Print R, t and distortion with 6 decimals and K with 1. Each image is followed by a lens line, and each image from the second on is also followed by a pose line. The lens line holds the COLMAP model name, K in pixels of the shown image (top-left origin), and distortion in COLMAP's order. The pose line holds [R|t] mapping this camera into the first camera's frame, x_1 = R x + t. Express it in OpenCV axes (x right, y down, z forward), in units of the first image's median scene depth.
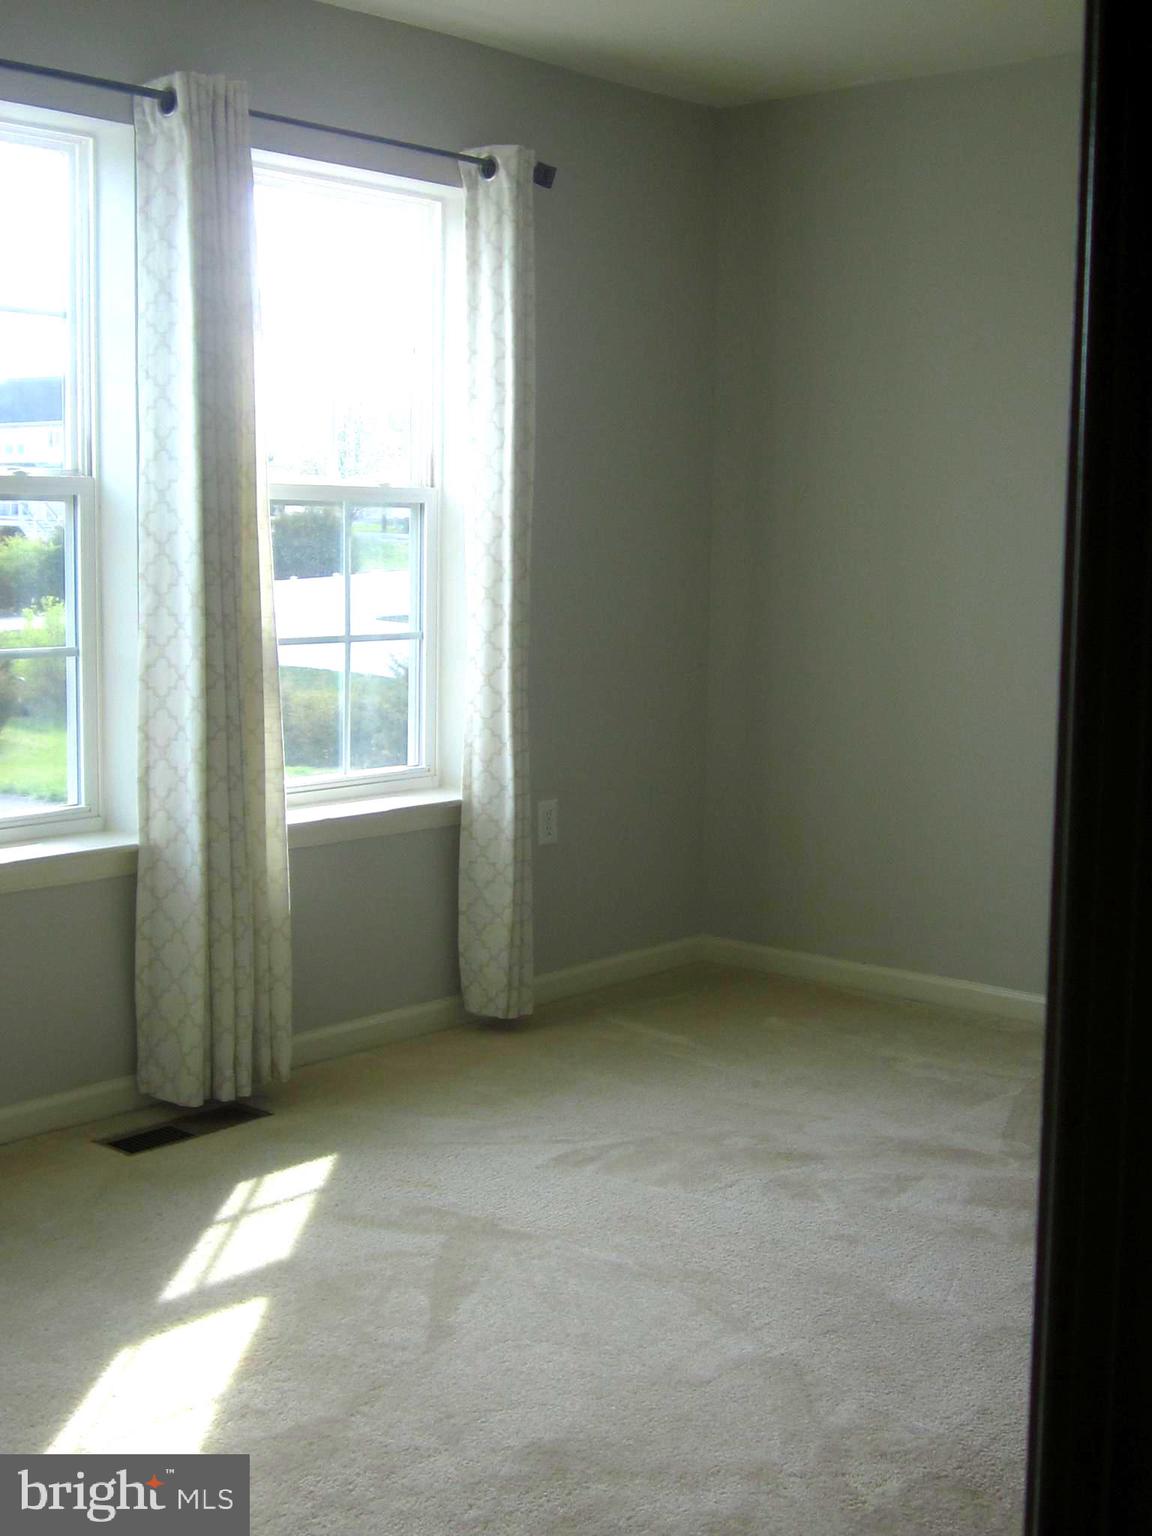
lens RADIAL K [[1957.4, 0, 576.0], [0, 1957.4, 768.0], [0, 0, 1]] dist [-0.038364, -0.034066]
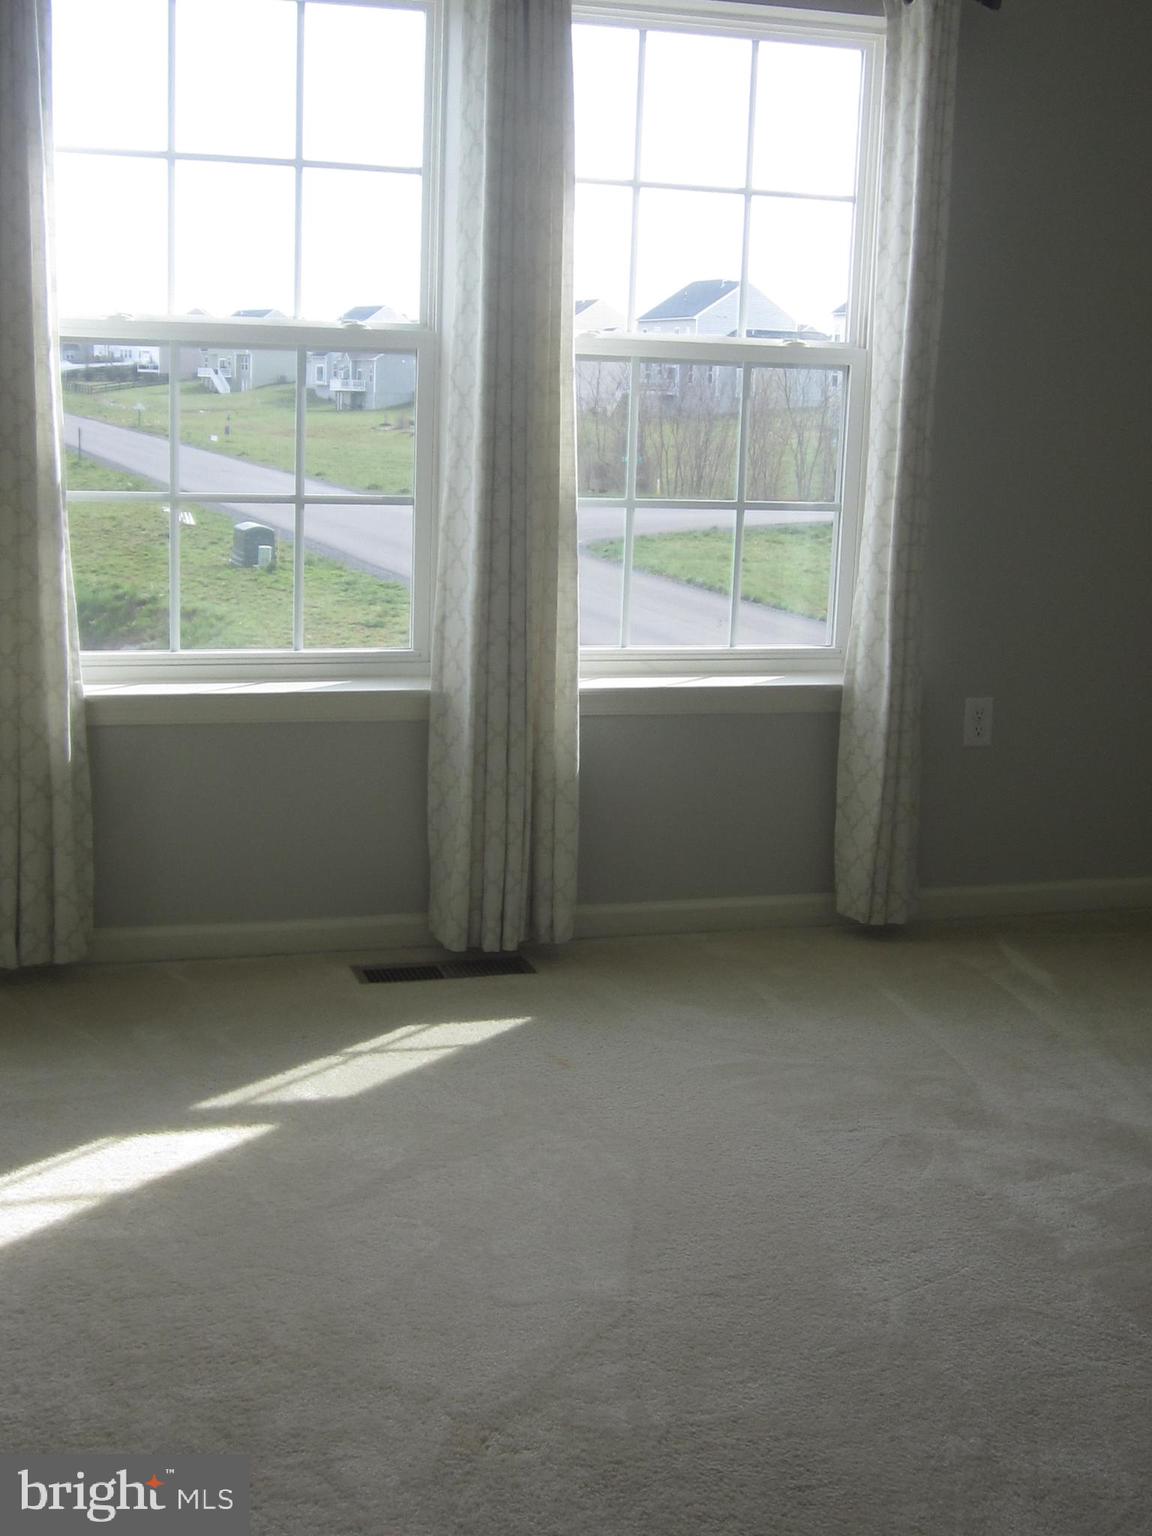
lens RADIAL K [[1957.4, 0, 576.0], [0, 1957.4, 768.0], [0, 0, 1]] dist [-0.038364, -0.034066]
pose [[0.847130, 0.118034, -0.518110, 0.373440], [-0.087200, 0.992679, 0.083572, -0.013105], [0.524181, -0.025617, 0.851221, 0.158816]]
